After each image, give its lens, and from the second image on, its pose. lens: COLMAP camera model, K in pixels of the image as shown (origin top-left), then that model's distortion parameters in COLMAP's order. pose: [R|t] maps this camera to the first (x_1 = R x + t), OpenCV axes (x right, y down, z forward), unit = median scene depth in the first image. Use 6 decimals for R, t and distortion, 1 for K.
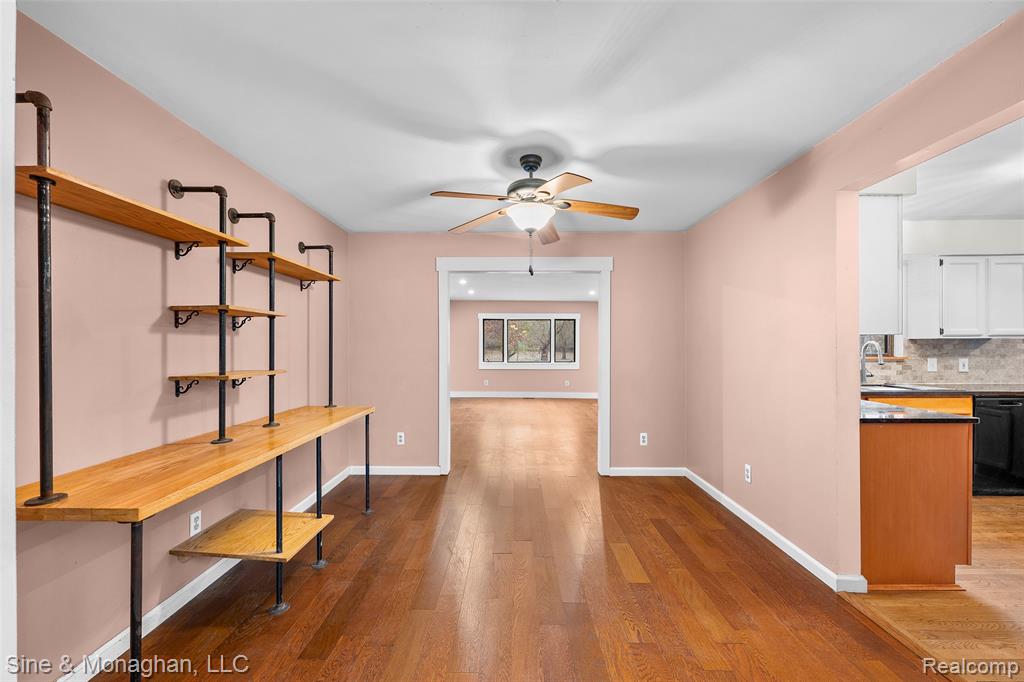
lens RADIAL K [[406.7, 0, 508.8], [0, 406.7, 345.8], [0, 0, 1]] dist [-0.002891, -0.000039]
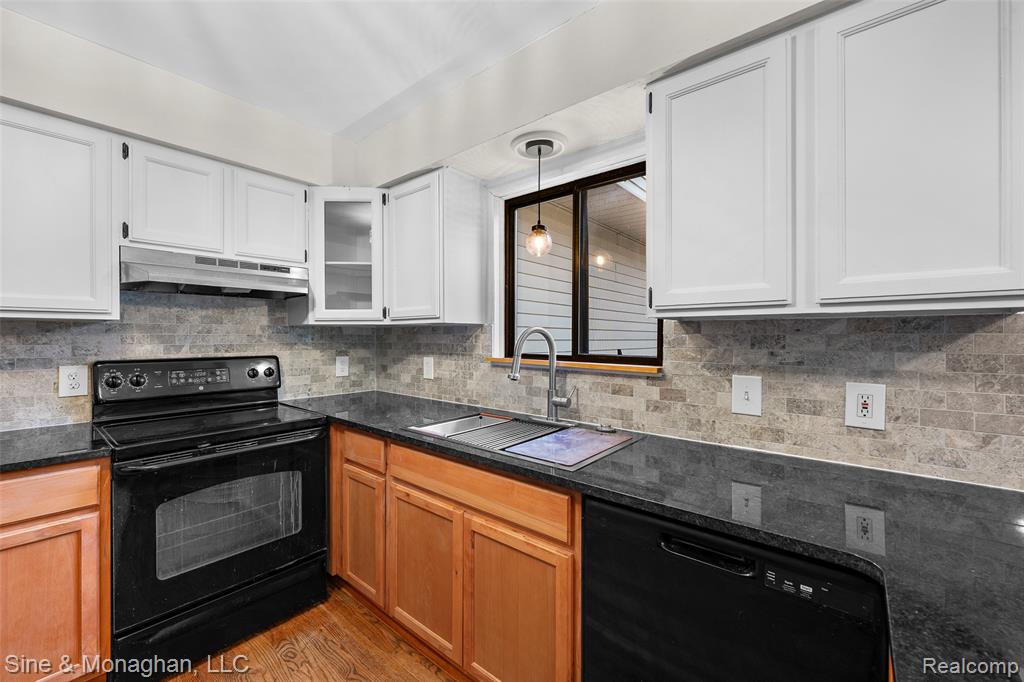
lens RADIAL K [[406.7, 0, 505.2], [0, 406.7, 338.3], [0, 0, 1]] dist [-0.002891, -0.000039]
pose [[0.775030, 0.007727, -0.631877, 1.105587], [-0.005934, 0.999970, 0.004949, -0.001535], [0.631896, -0.000086, 0.775053, 0.600070]]
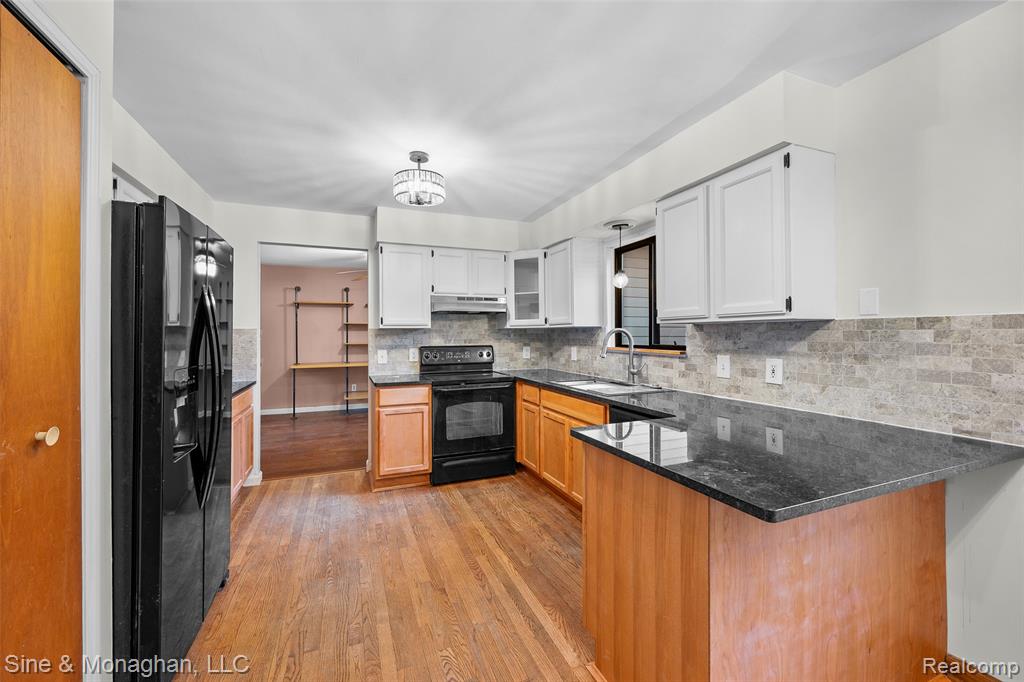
lens RADIAL K [[406.7, 0, 504.3], [0, 406.7, 332.4], [0, 0, 1]] dist [-0.002891, -0.000039]
pose [[0.382759, -0.004474, -0.923837, 1.482420], [0.001985, 0.999990, -0.004021, -0.001787], [0.923846, -0.000295, 0.382764, 0.465860]]
